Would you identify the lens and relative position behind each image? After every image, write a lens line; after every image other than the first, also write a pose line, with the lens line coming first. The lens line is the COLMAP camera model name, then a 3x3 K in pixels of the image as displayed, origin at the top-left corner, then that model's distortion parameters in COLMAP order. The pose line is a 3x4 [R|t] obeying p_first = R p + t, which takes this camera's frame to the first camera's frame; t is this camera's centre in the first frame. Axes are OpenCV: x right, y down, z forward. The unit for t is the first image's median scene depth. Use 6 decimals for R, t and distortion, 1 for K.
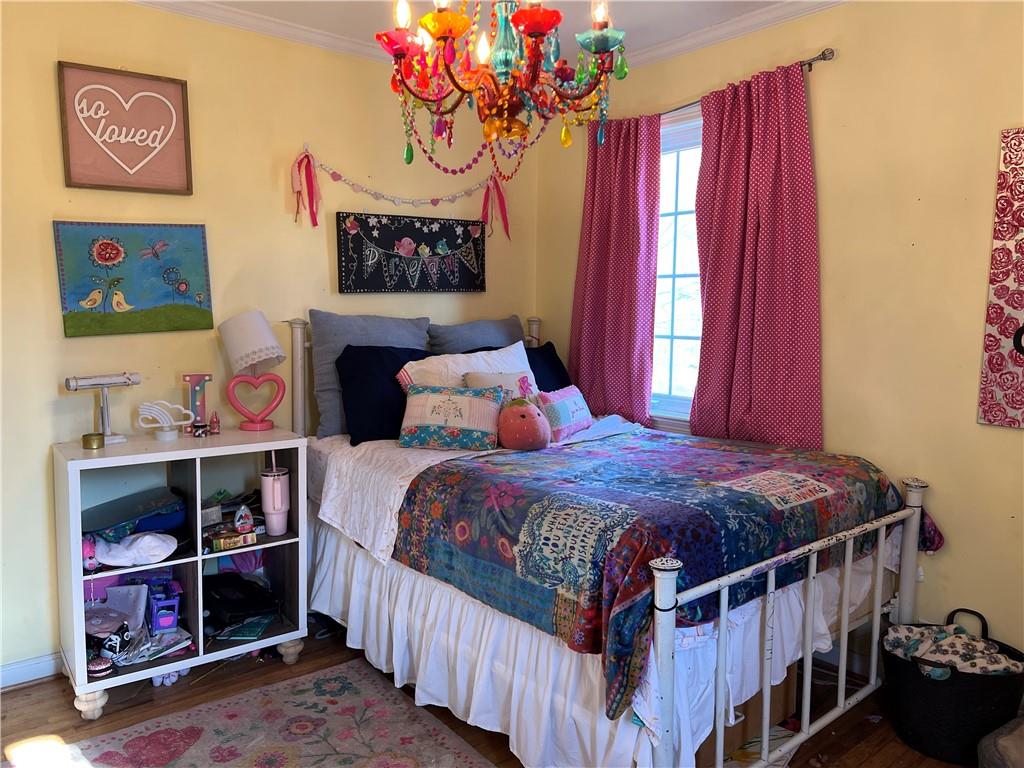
lens RADIAL K [[776.5, 0, 515.6], [0, 776.5, 381.9], [0, 0, 1]] dist [0.073779, -0.084477]
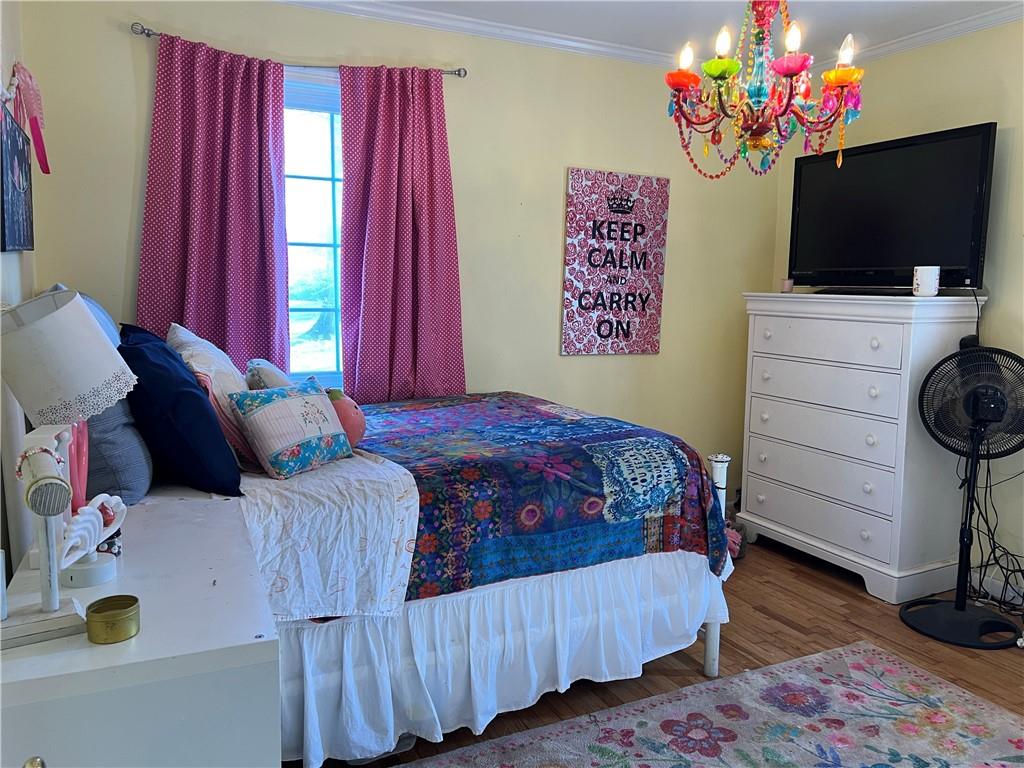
lens RADIAL K [[776.5, 0, 516.3], [0, 776.5, 384.9], [0, 0, 1]] dist [0.073779, -0.084477]
pose [[0.211220, -0.135772, 0.967963, -0.957479], [0.087231, 0.988972, 0.119684, -0.083674], [-0.973538, 0.059156, 0.220734, 0.768288]]
